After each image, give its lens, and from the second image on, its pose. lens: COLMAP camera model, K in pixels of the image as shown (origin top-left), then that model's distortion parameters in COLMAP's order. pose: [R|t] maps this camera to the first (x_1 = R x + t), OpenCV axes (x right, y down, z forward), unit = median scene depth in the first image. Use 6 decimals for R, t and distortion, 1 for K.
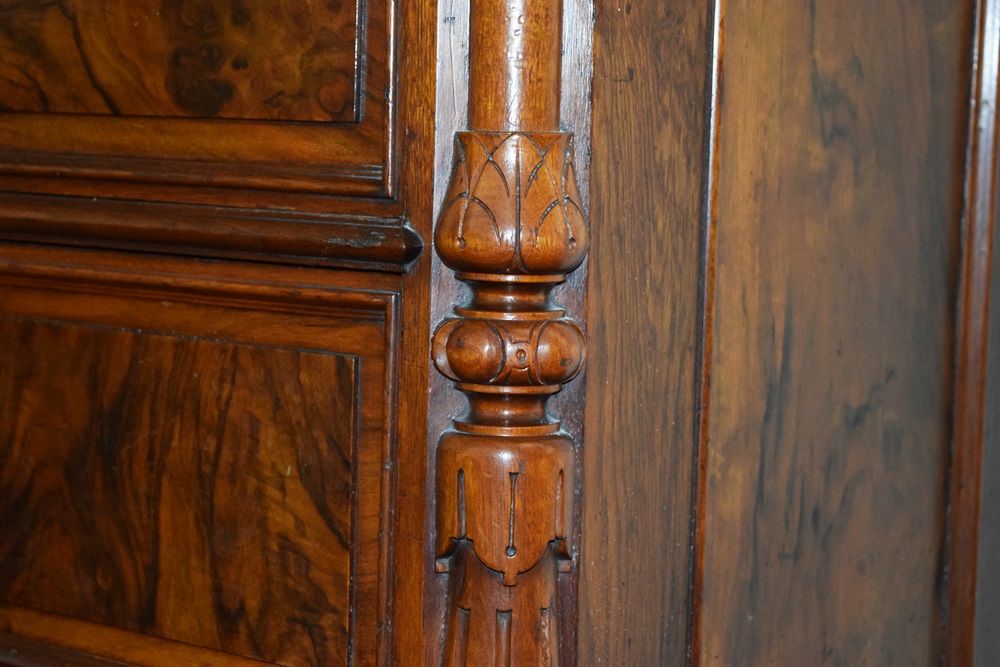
lens RADIAL K [[2259.5, 0, 500.0], [0, 2259.5, 333.5], [0, 0, 1]] dist [0.055371, 0.276915]
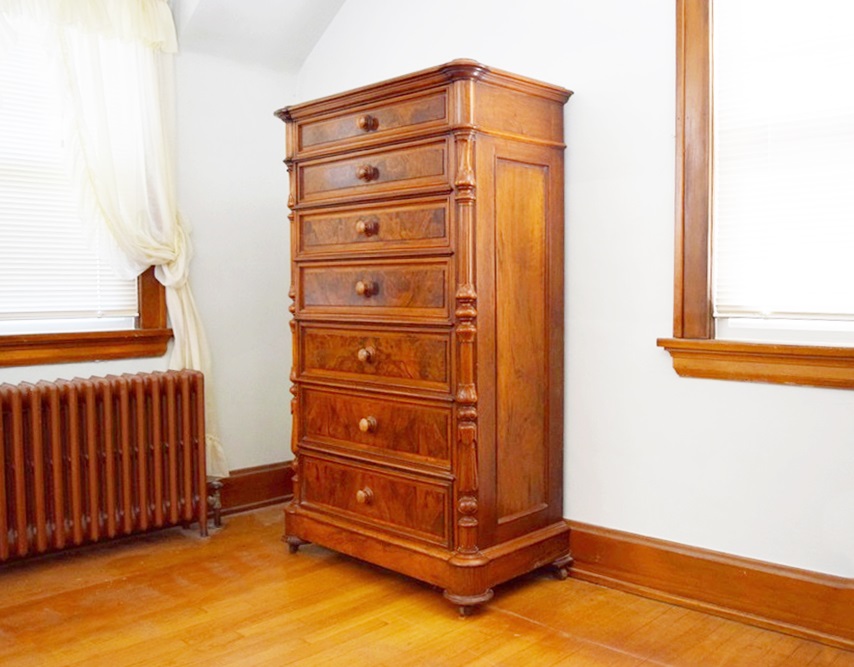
lens RADIAL K [[802.0, 0, 458.4], [0, 802.0, 334.7], [0, 0, 1]] dist [-0.060308, -0.002297]
pose [[0.996652, -0.029078, -0.076419, 0.161650], [0.026610, 0.999097, -0.033115, -0.144979], [0.077313, 0.030970, 0.996526, -1.417492]]
